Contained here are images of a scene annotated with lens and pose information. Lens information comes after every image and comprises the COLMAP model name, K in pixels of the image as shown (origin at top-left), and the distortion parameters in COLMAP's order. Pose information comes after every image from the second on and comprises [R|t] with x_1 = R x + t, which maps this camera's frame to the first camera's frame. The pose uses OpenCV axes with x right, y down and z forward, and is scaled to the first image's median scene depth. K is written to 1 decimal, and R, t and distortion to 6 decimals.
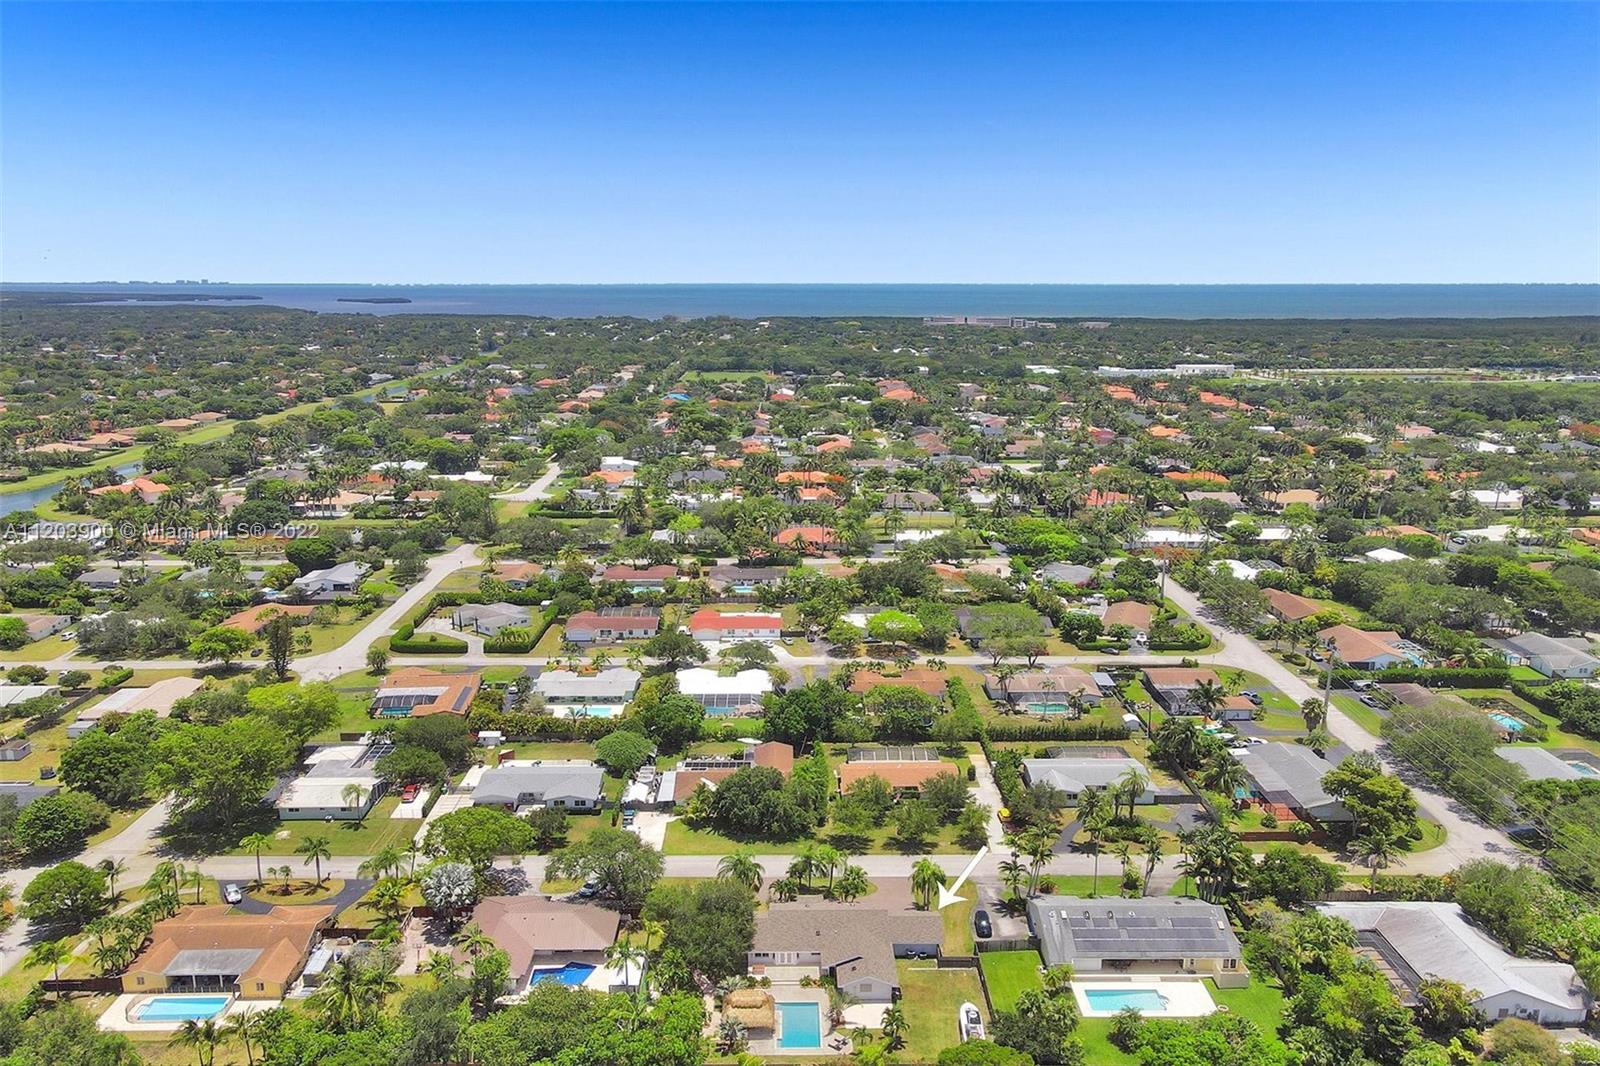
lens RADIAL K [[1086.0, 0, 810.1], [0, 1086.0, 542.2], [0, 0, 1]] dist [0.004920, 0.017467]
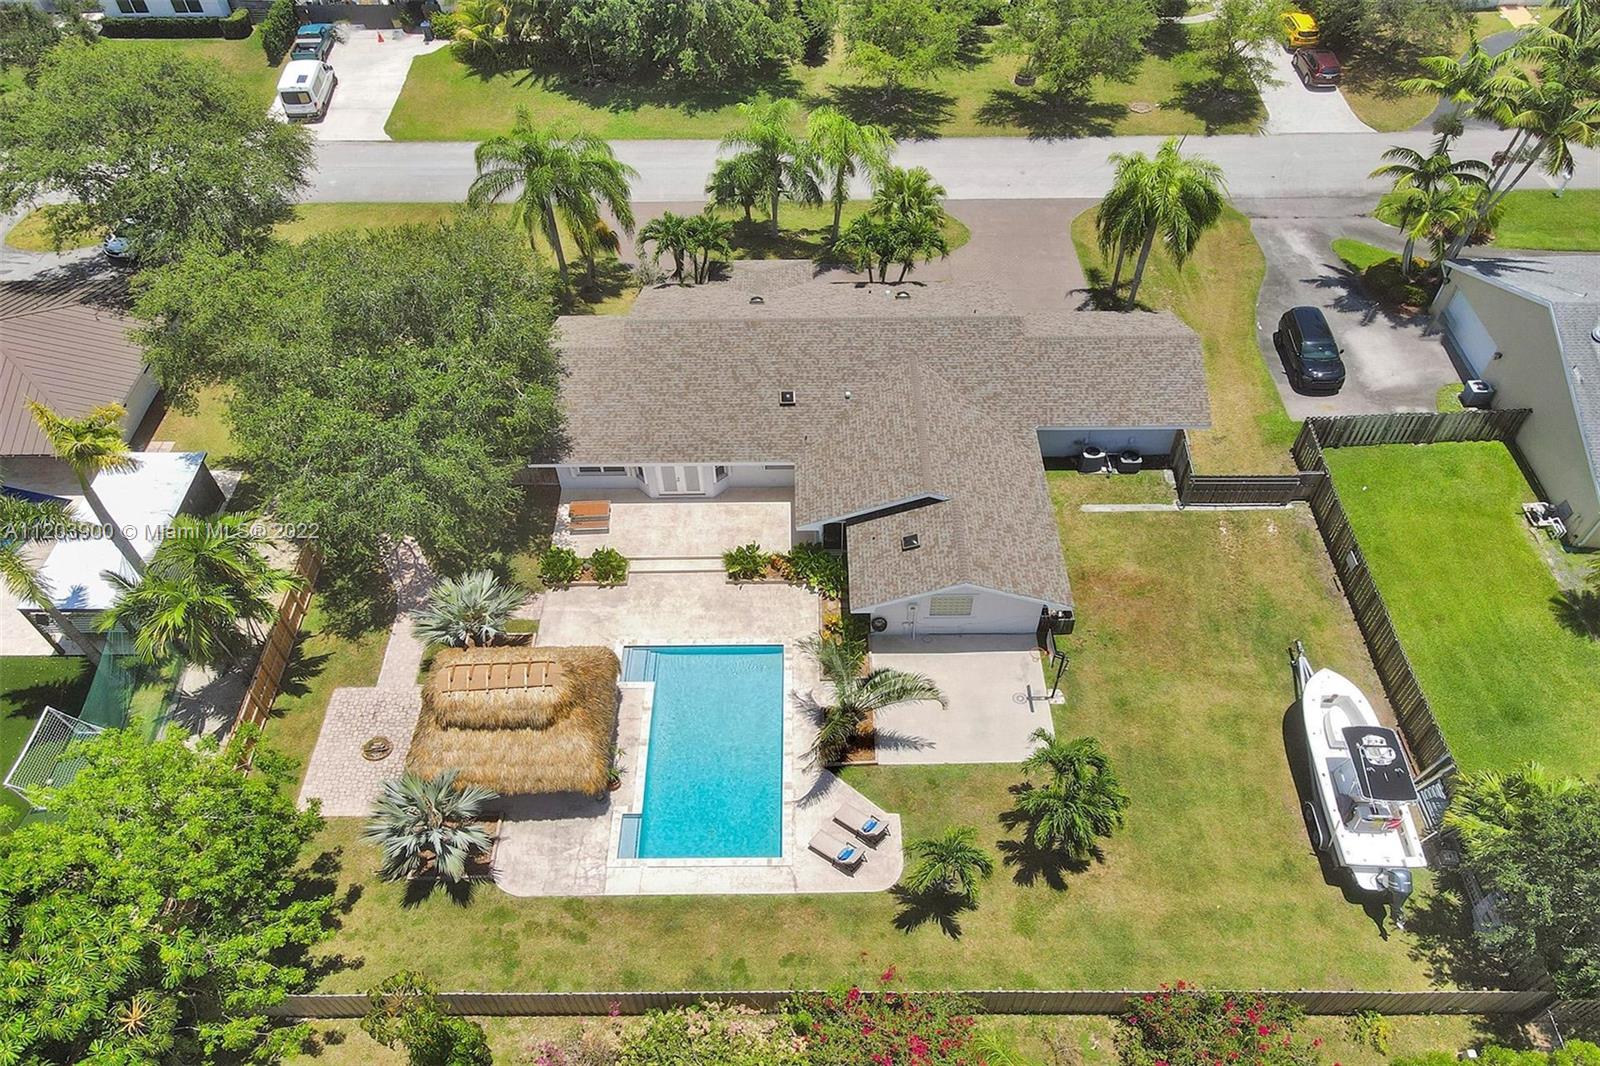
lens RADIAL K [[1086.0, 0, 810.2], [0, 1086.0, 539.4], [0, 0, 1]] dist [0.004920, 0.017467]
pose [[0.999827, 0.000923, -0.018600, 0.017888], [0.010001, 0.815894, 0.578115, 0.207549], [0.015709, -0.578201, 0.815743, 0.695456]]
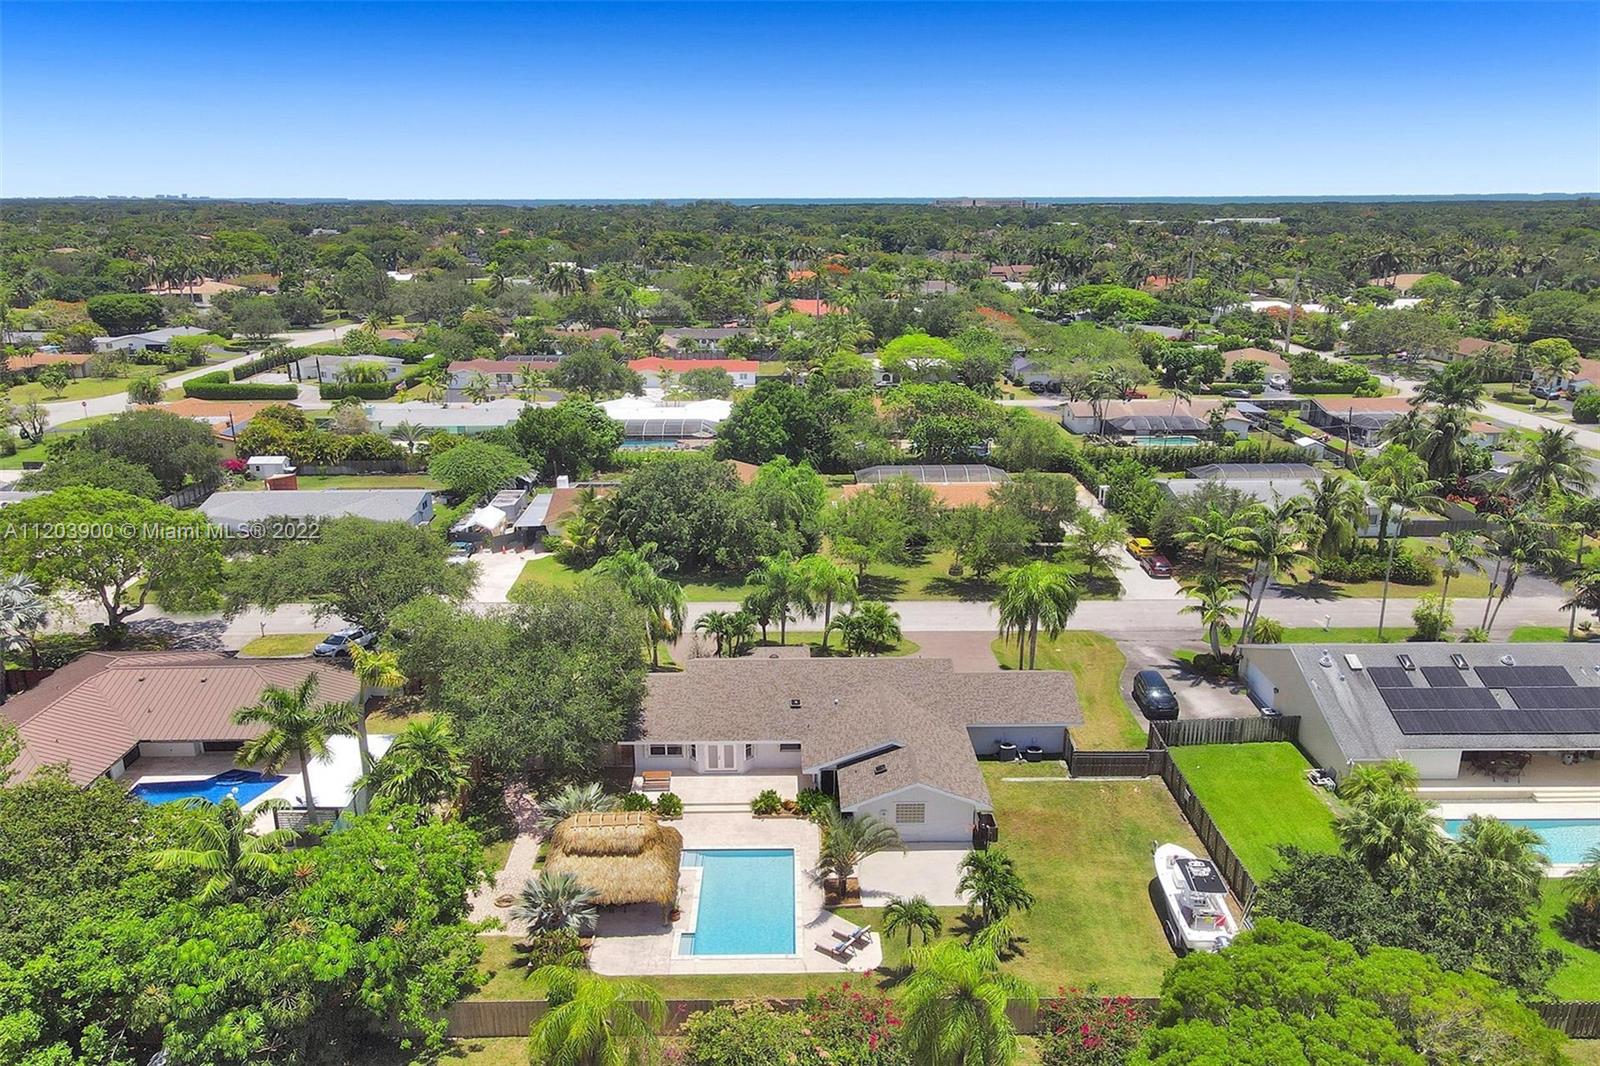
lens RADIAL K [[1086.0, 0, 805.1], [0, 1086.0, 545.8], [0, 0, 1]] dist [0.004920, 0.017467]
pose [[0.999961, -0.006317, -0.006093, 0.013340], [0.006746, 0.997290, 0.073256, 0.249448], [0.005613, -0.073295, 0.997295, 0.535827]]
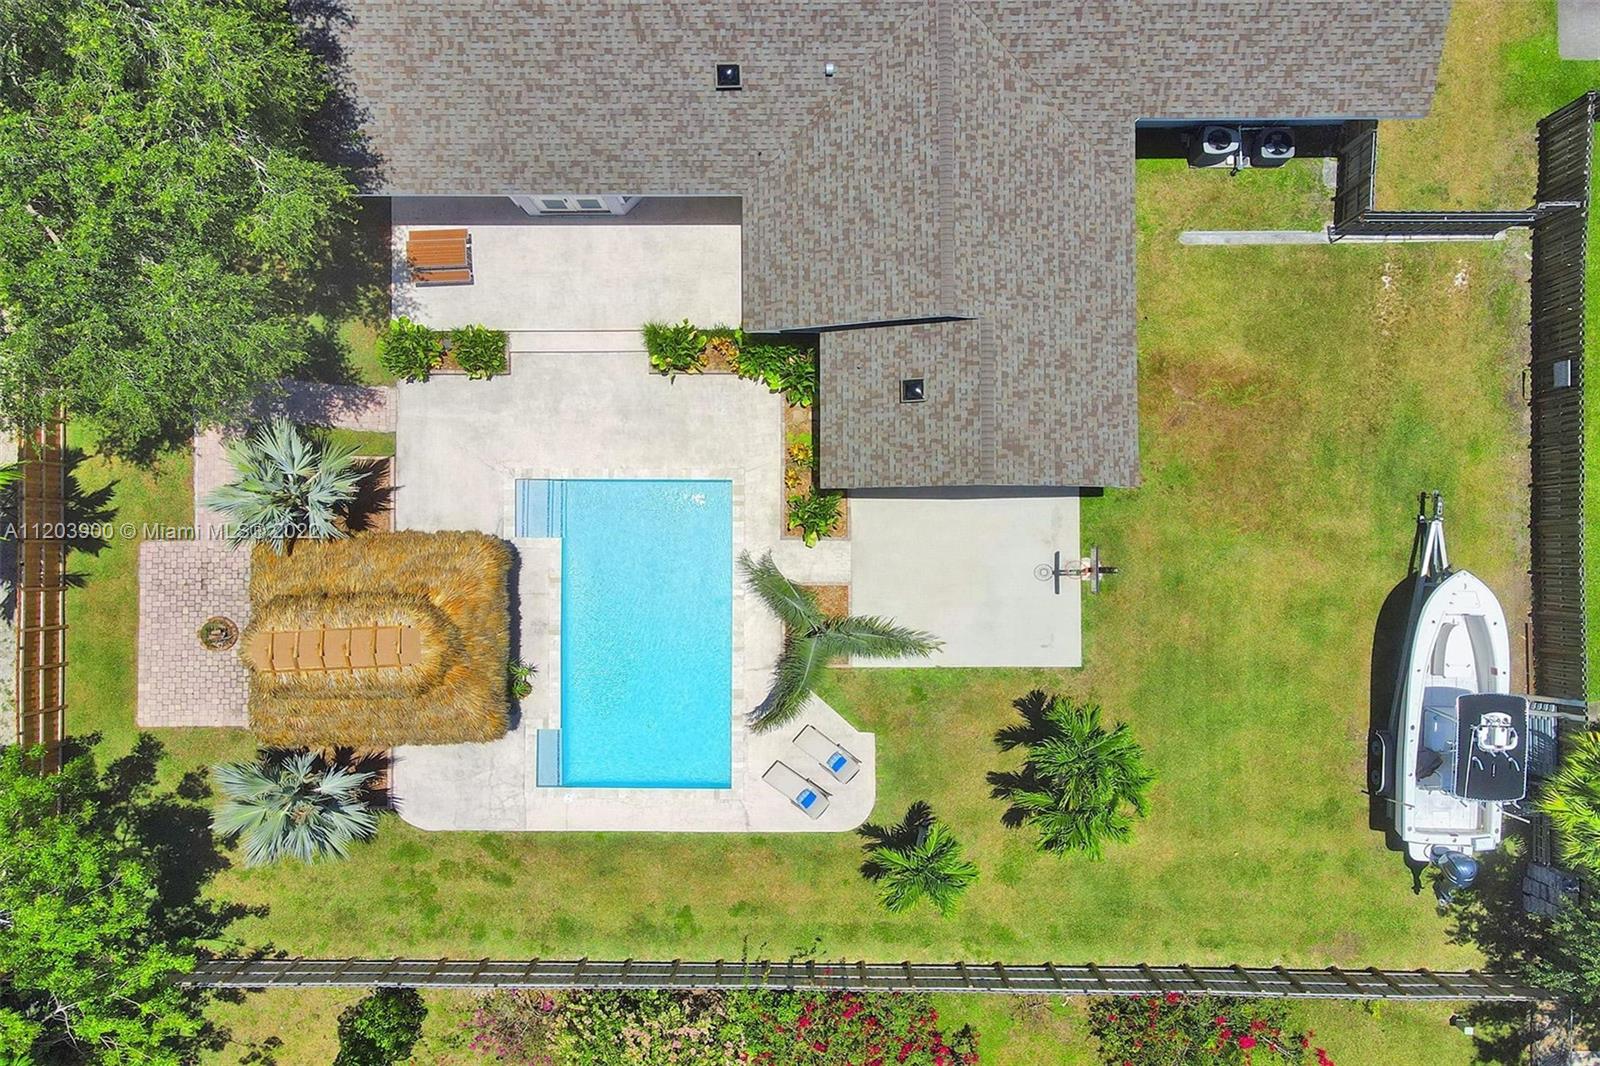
lens RADIAL K [[1086.0, 0, 805.7], [0, 1086.0, 531.0], [0, 0, 1]] dist [0.004920, 0.017467]
pose [[0.999525, 0.022897, -0.020621, 0.023707], [0.013880, 0.262909, 0.964721, 0.196797], [0.027511, -0.964549, 0.262466, 0.833633]]
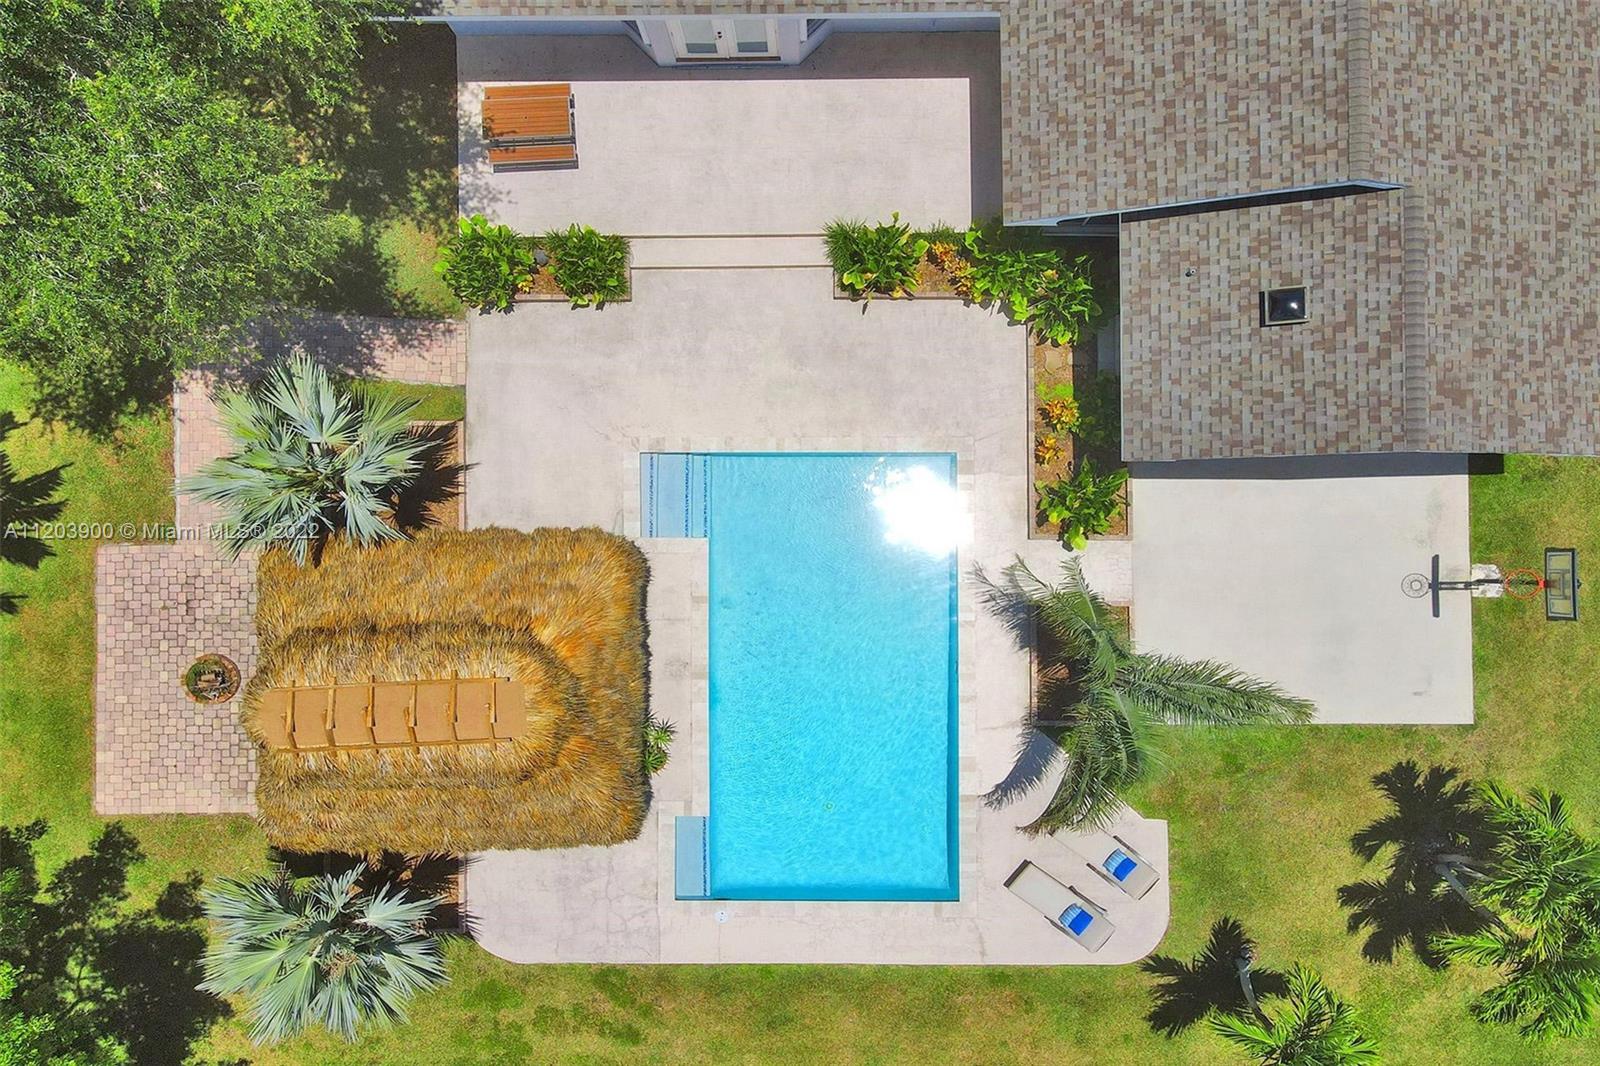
lens RADIAL K [[1086.0, 0, 808.3], [0, 1086.0, 543.8], [0, 0, 1]] dist [0.004920, 0.017467]
pose [[0.999550, 0.018941, -0.023260, -0.007714], [0.017780, 0.250423, 0.967973, 0.253690], [0.024159, -0.967951, 0.249974, 0.848140]]
